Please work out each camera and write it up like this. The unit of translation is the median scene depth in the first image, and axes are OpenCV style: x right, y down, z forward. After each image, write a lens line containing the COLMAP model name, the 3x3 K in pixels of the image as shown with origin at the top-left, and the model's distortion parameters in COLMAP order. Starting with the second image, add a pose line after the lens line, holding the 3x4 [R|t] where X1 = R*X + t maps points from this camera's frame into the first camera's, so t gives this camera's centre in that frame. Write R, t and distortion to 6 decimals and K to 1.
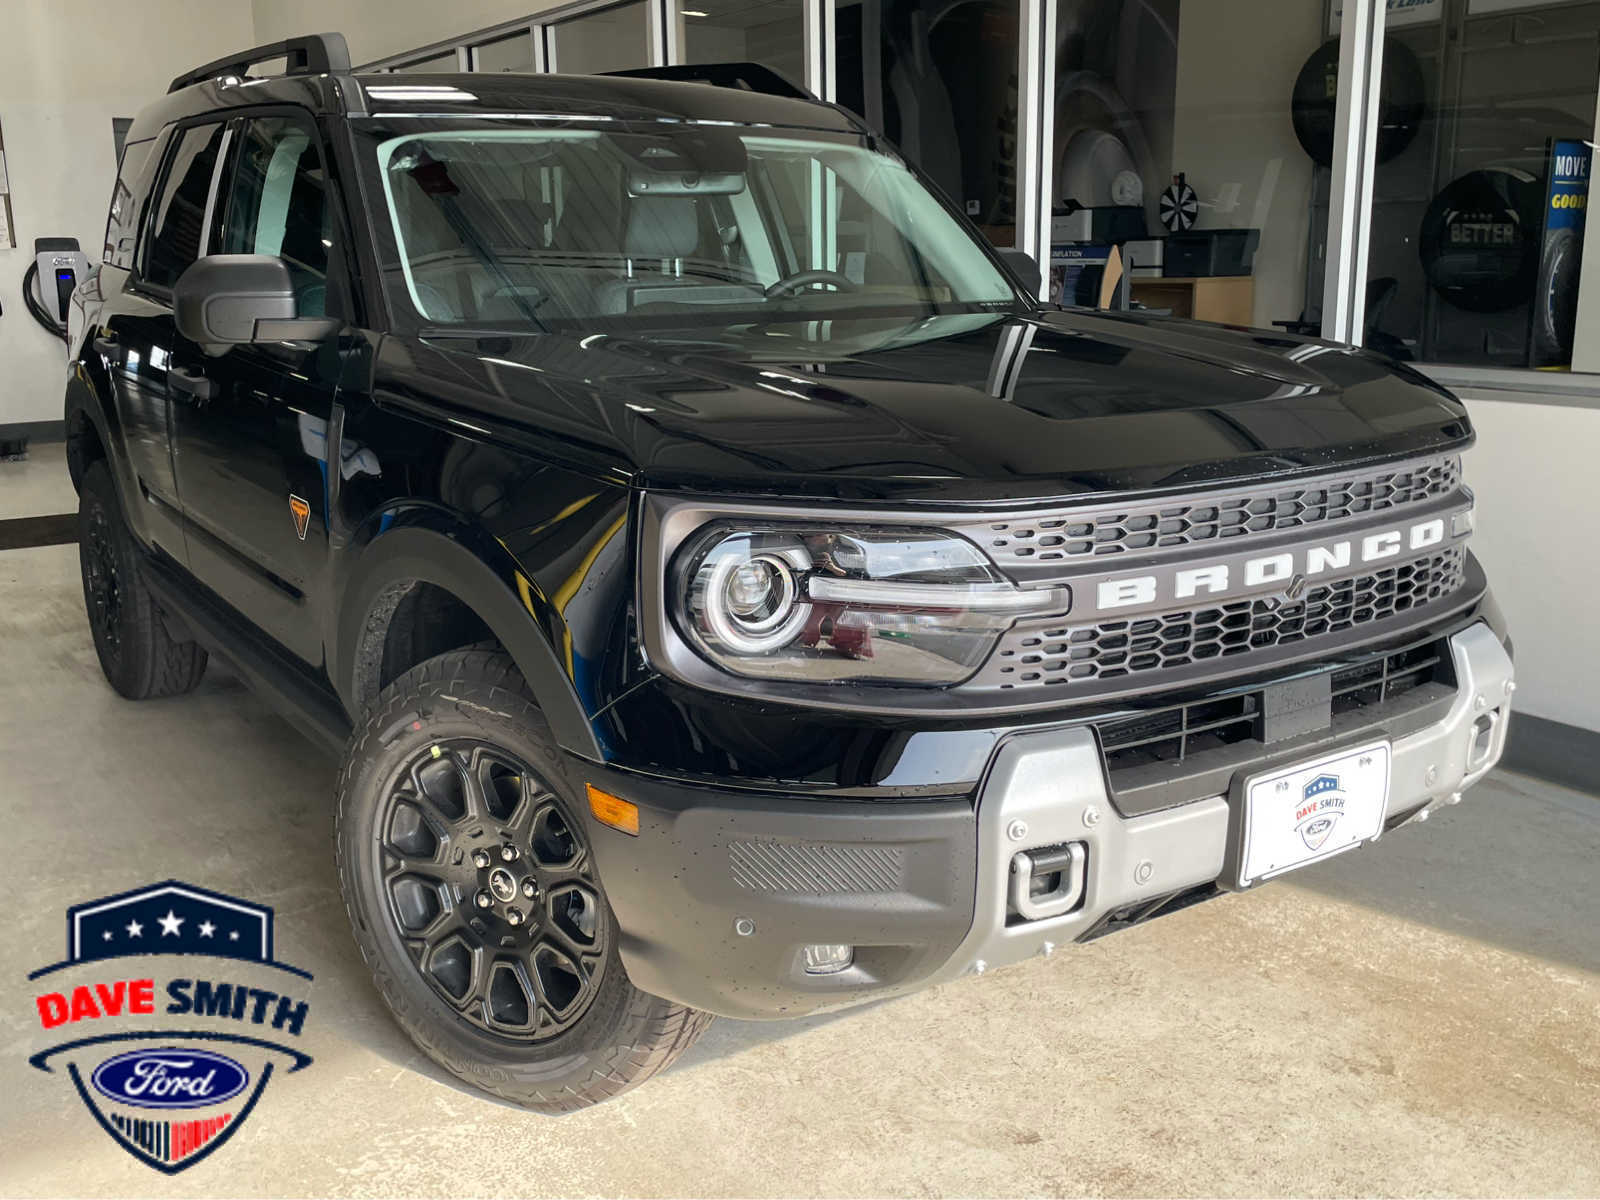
lens RADIAL K [[1511.6, 0, 835.3], [0, 1511.6, 609.5], [0, 0, 1]] dist [0.040422, 0.000000]
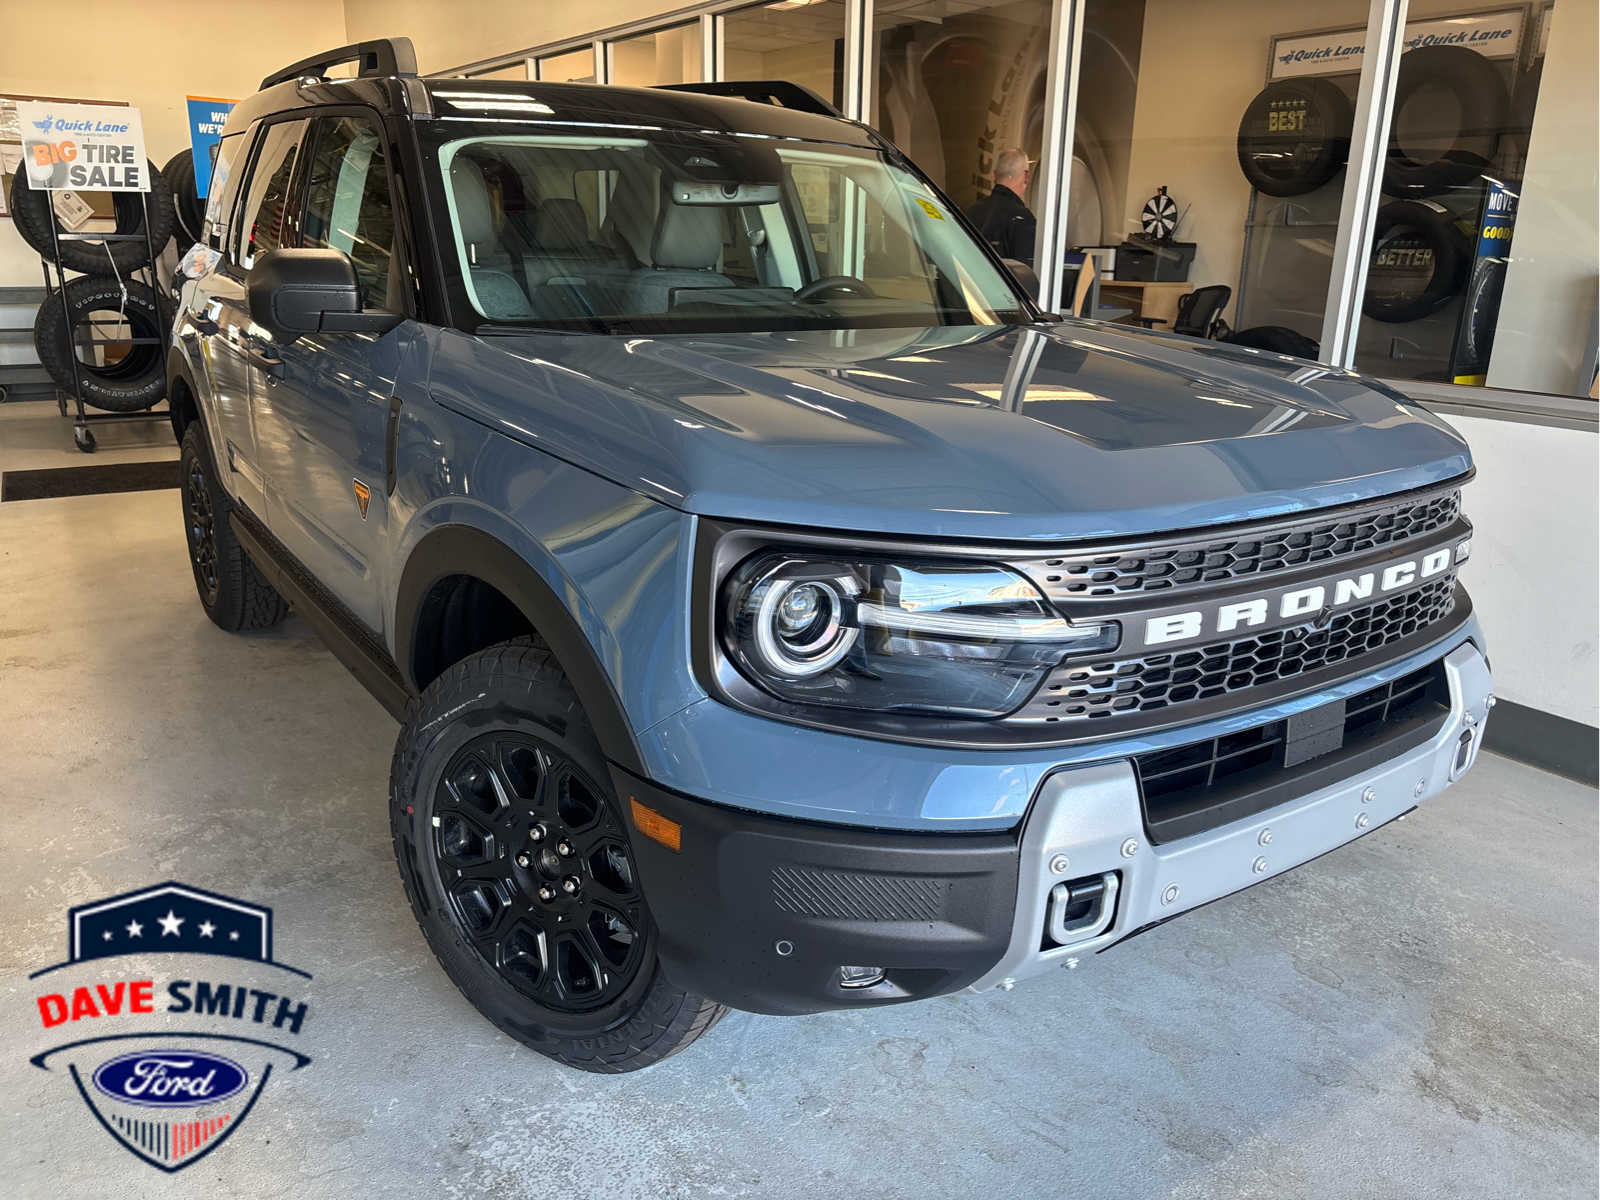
lens RADIAL K [[1257.9, 0, 804.3], [0, 1257.9, 578.4], [0, 0, 1]] dist [0.018035, -0.014888]
pose [[0.999457, 0.032273, 0.006645, -0.056764], [-0.032480, 0.998901, 0.033798, -0.060815], [-0.005547, -0.033996, 0.999407, 0.151989]]
